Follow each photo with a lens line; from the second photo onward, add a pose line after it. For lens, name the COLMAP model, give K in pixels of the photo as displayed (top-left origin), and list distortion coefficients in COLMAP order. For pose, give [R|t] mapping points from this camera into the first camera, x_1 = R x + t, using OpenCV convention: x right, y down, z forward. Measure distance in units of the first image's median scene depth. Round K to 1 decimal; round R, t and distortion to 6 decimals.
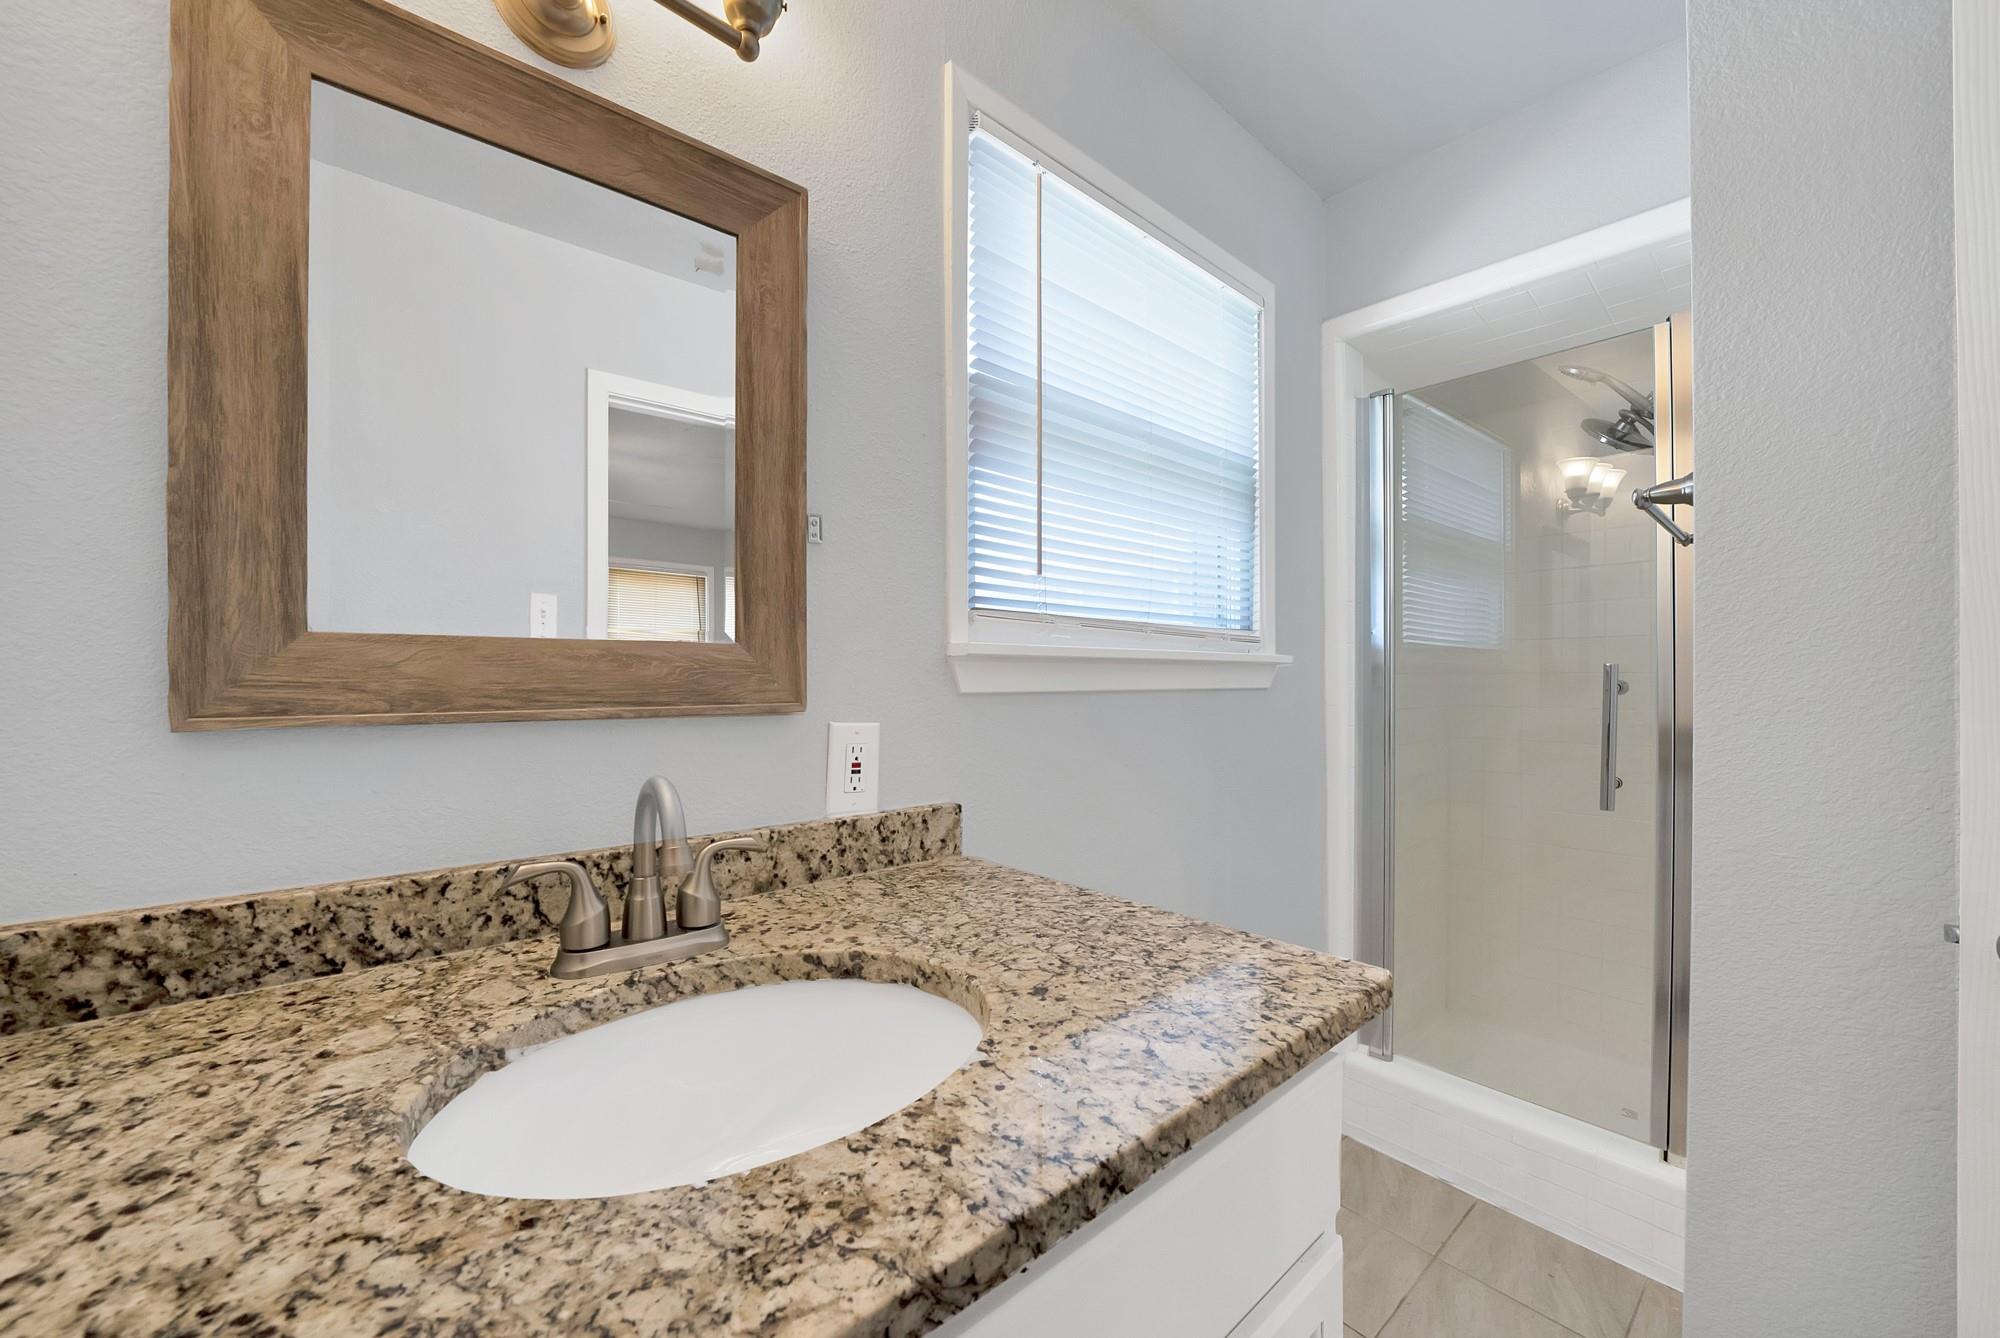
lens RADIAL K [[754.0, 0, 1003.3], [0, 754.0, 680.5], [0, 0, 1]] dist [-0.017893, 0.000472]
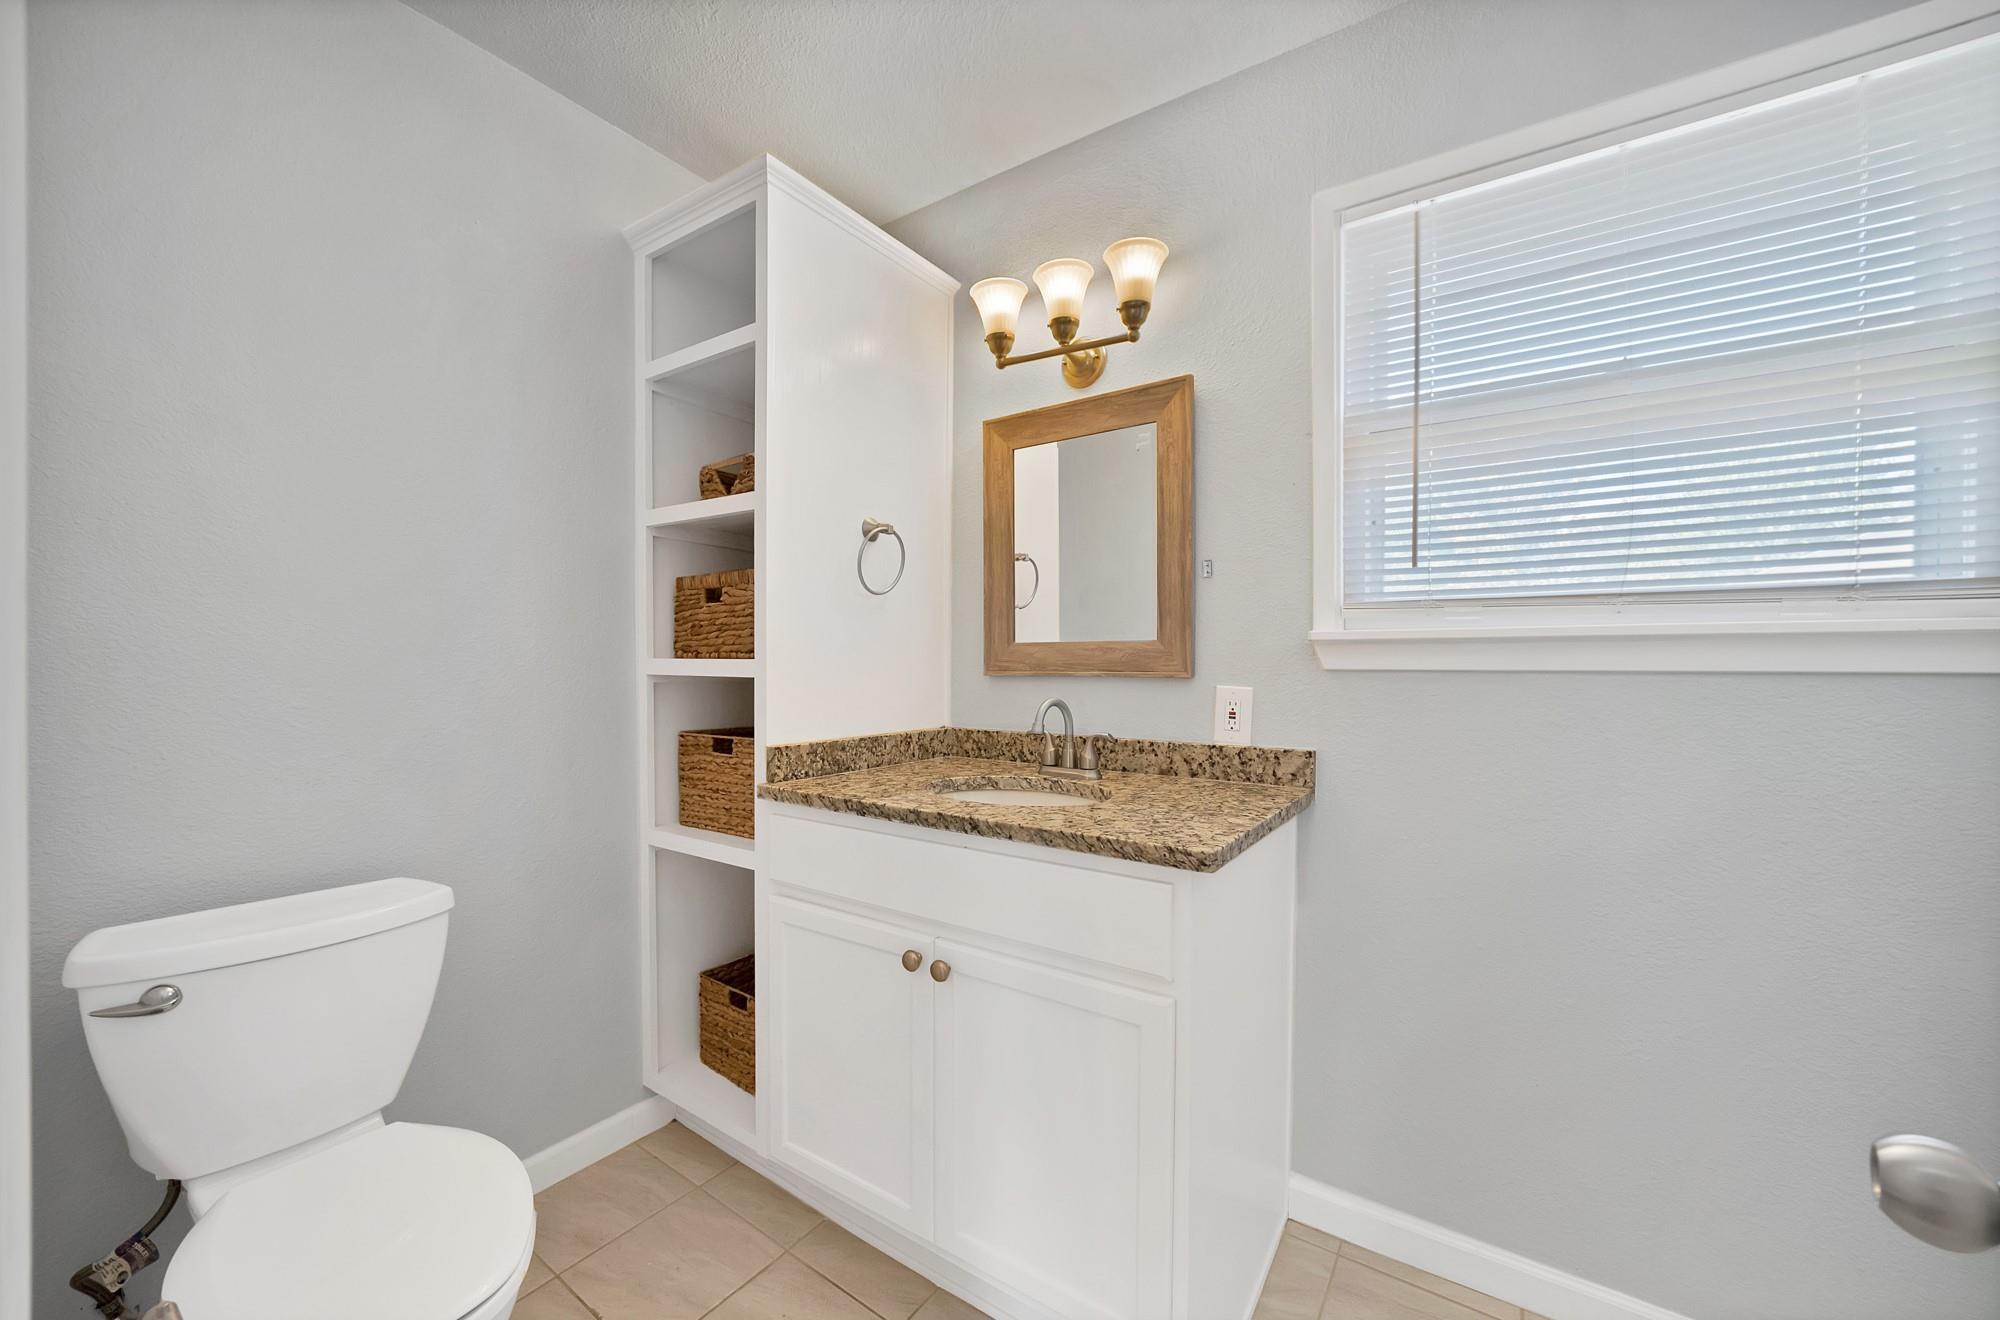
lens RADIAL K [[753.7, 0, 1000.0], [0, 753.7, 660.0], [0, 0, 1]] dist [-0.000517, -0.000006]
pose [[0.246932, -0.002176, -0.969030, 1.723577], [-0.001969, 0.999994, -0.002747, 0.008643], [0.969031, 0.002586, 0.246927, 0.198955]]
